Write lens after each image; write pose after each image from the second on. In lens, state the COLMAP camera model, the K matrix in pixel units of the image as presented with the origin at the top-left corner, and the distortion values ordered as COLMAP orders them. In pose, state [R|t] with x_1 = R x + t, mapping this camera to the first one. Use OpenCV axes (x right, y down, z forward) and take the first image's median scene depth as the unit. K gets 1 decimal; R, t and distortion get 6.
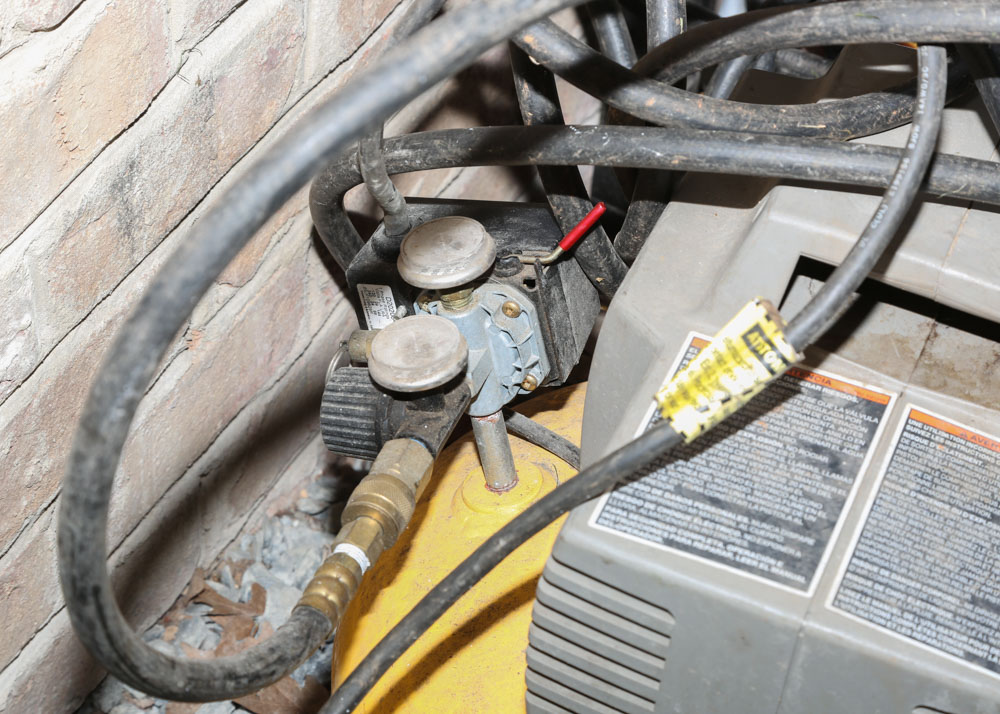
lens RADIAL K [[2622.8, 0, 498.9], [0, 2622.8, 356.1], [0, 0, 1]] dist [-0.126846, 0.000000]
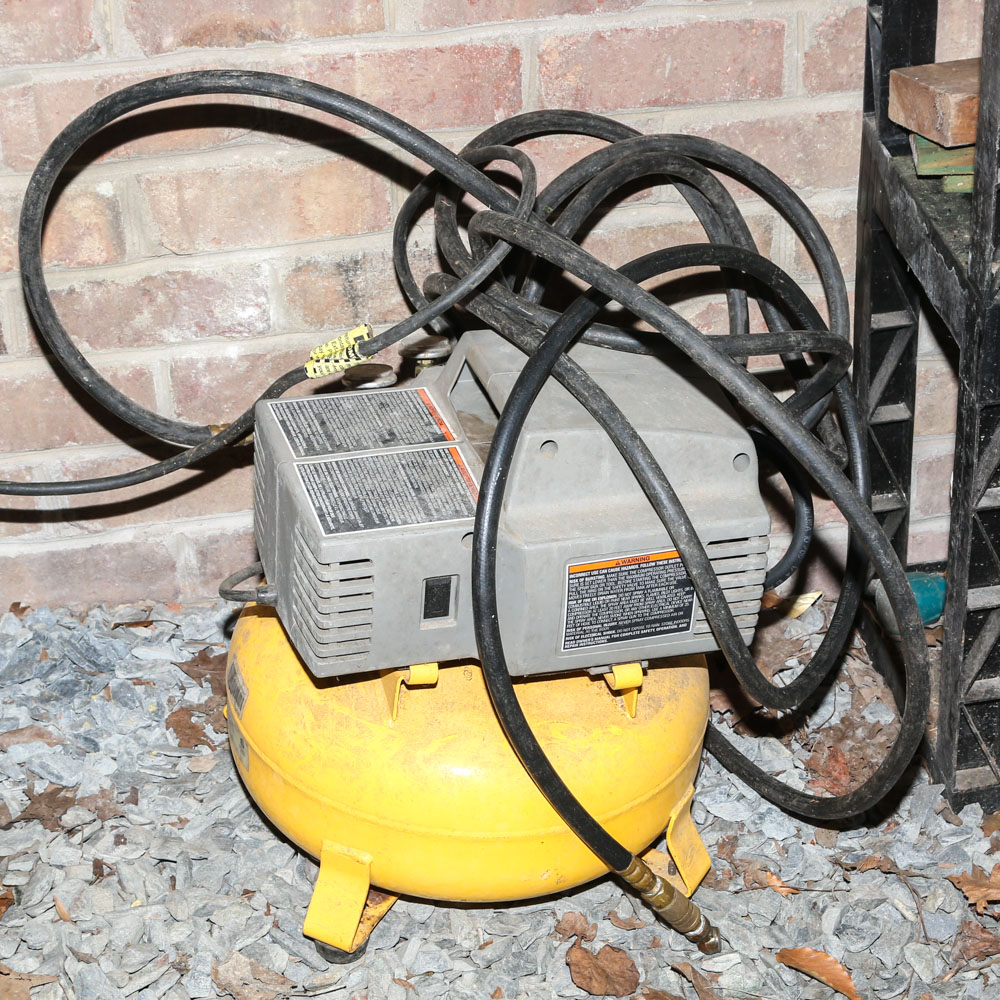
lens RADIAL K [[2363.8, 0, 499.9], [0, 2363.8, 570.6], [0, 0, 1]] dist [-0.039559, 0.000000]
pose [[0.642766, 0.381013, -0.664591, 1.317519], [-0.523306, 0.851961, -0.017689, 0.107284], [0.559466, 0.359154, 0.746998, -0.170464]]
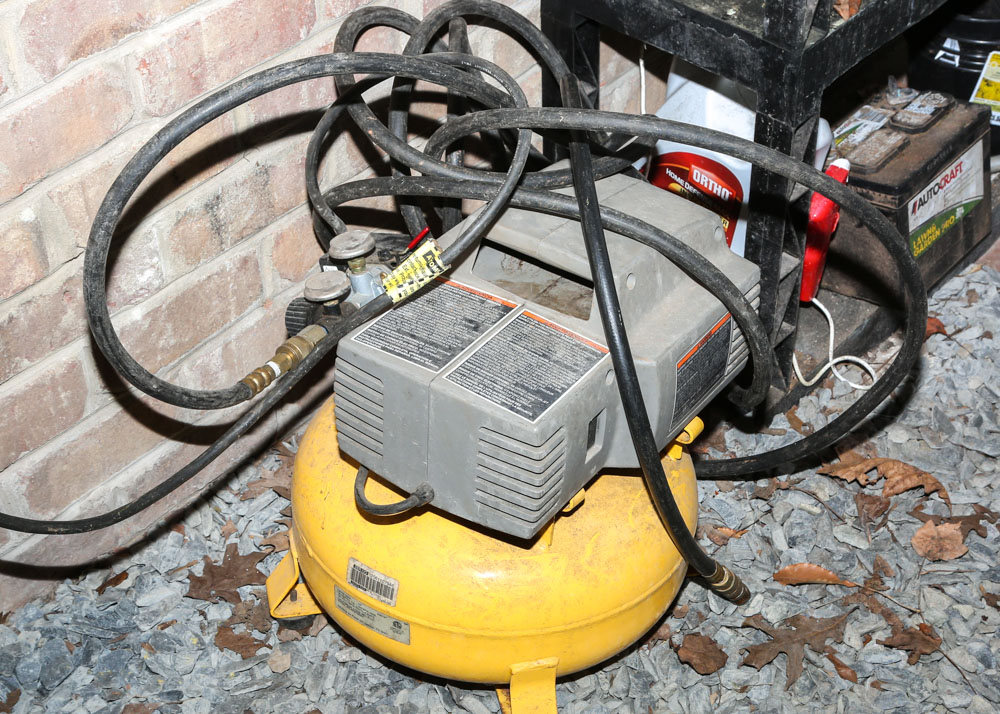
lens RADIAL K [[1817.8, 0, 499.9], [0, 1817.8, 360.0], [0, 0, 1]] dist [-0.062895, 0.000000]
pose [[0.977222, 0.072190, -0.199562, 0.441265], [-0.097490, 0.987976, -0.119999, 0.241334], [0.188500, 0.136721, 0.972510, -0.426671]]
